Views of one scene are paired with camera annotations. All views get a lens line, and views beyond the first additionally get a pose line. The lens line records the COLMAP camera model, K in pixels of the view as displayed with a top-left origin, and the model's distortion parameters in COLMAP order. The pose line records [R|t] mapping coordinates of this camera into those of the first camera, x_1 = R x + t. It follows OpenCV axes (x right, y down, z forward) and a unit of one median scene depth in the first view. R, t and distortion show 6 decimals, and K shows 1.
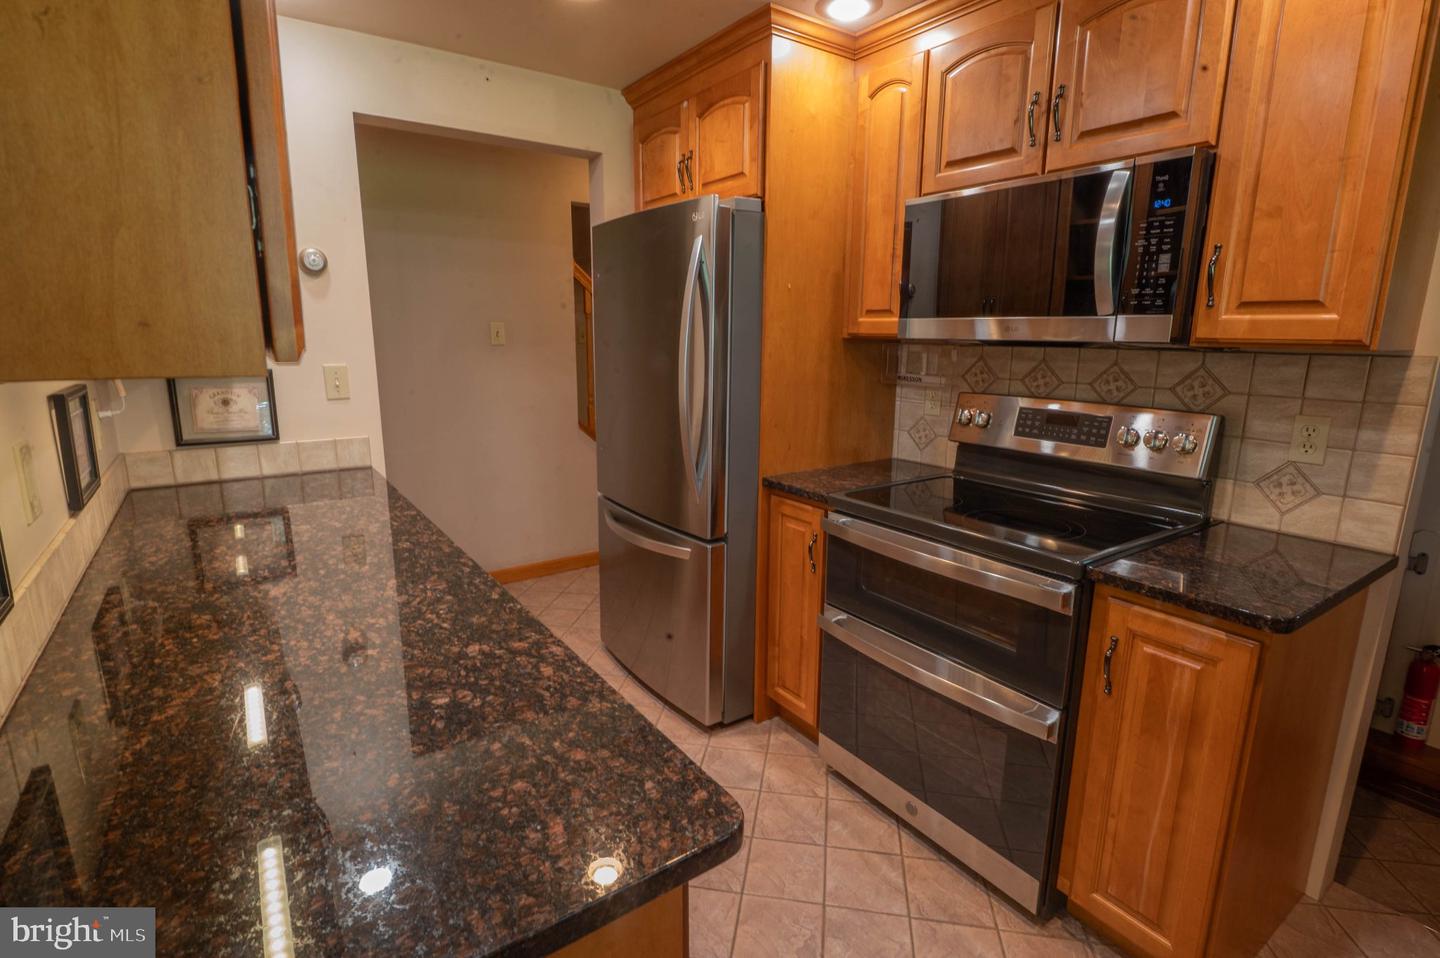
lens RADIAL K [[686.7, 0, 713.7], [0, 686.7, 477.3], [0, 0, 1]] dist [-0.012626, -0.001237]
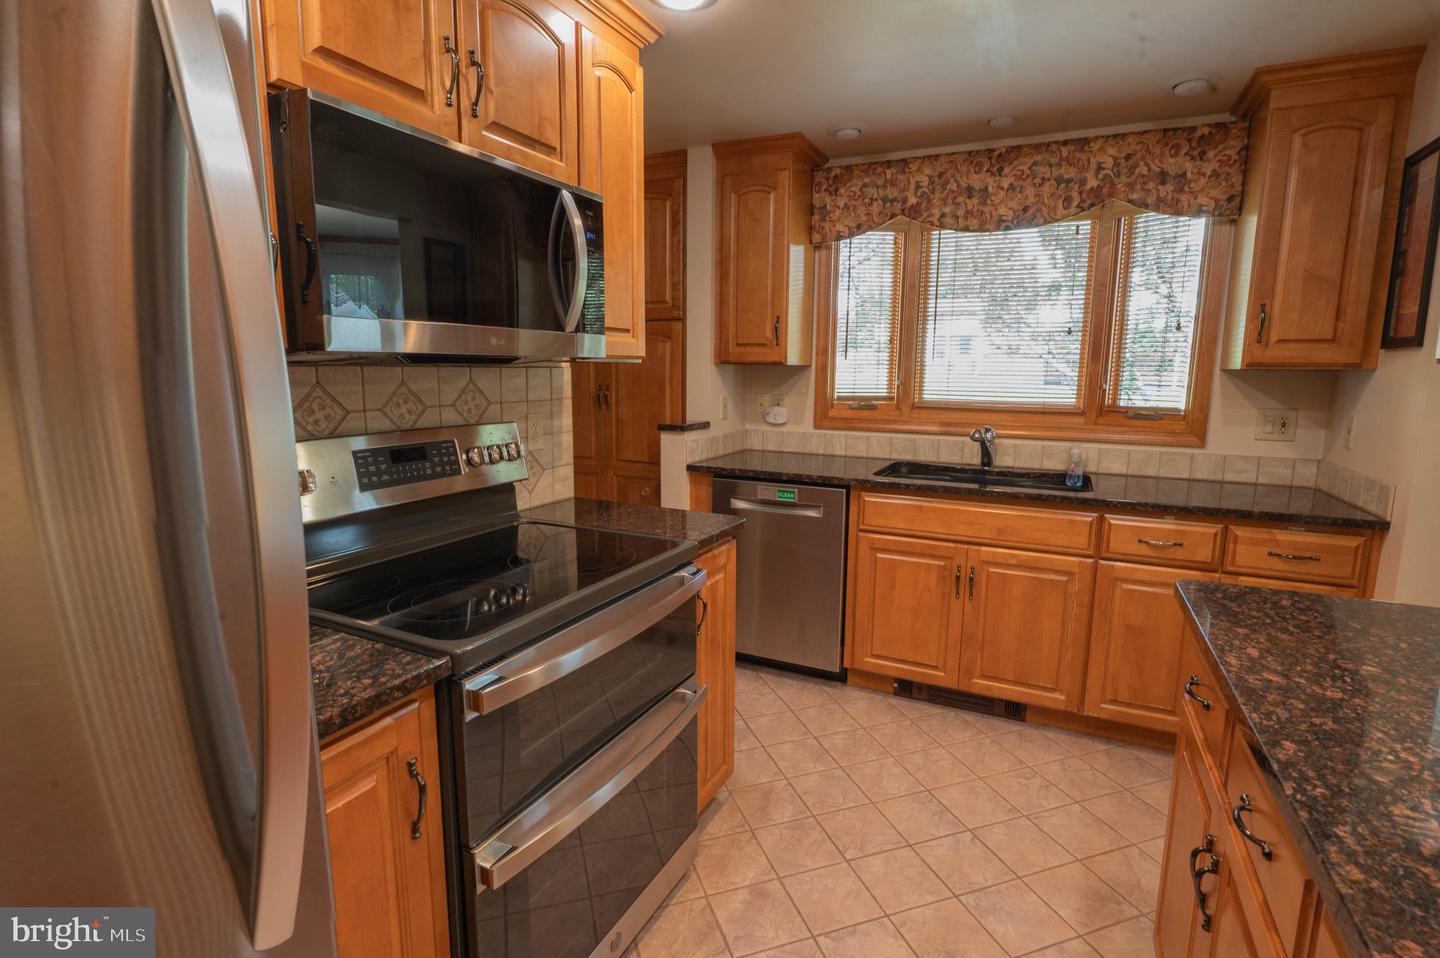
lens RADIAL K [[686.7, 0, 721.5], [0, 686.7, 475.2], [0, 0, 1]] dist [-0.012626, -0.001237]
pose [[-0.479135, -0.144029, 0.865844, -0.424215], [0.174179, 0.951226, 0.254618, -0.237326], [-0.860286, 0.272808, -0.430679, 1.219184]]
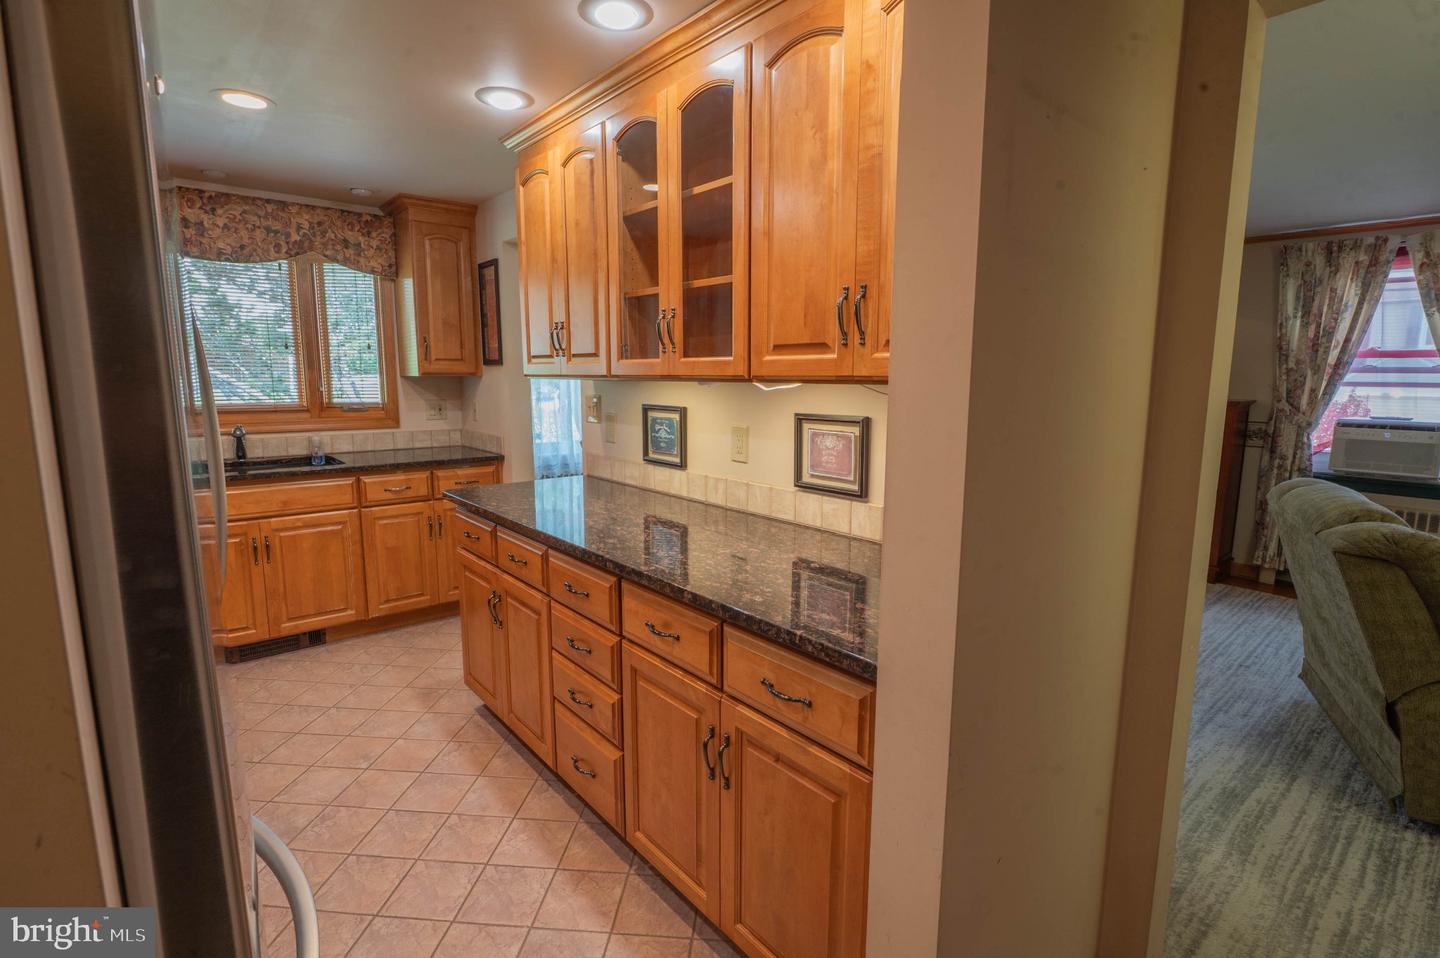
lens RADIAL K [[686.7, 0, 727.5], [0, 686.7, 476.2], [0, 0, 1]] dist [-0.012626, -0.001237]
pose [[-0.994977, 0.000593, -0.100098, -0.454772], [-0.034764, 0.935696, 0.351091, -0.327808], [0.093869, 0.352808, -0.930976, 1.579340]]
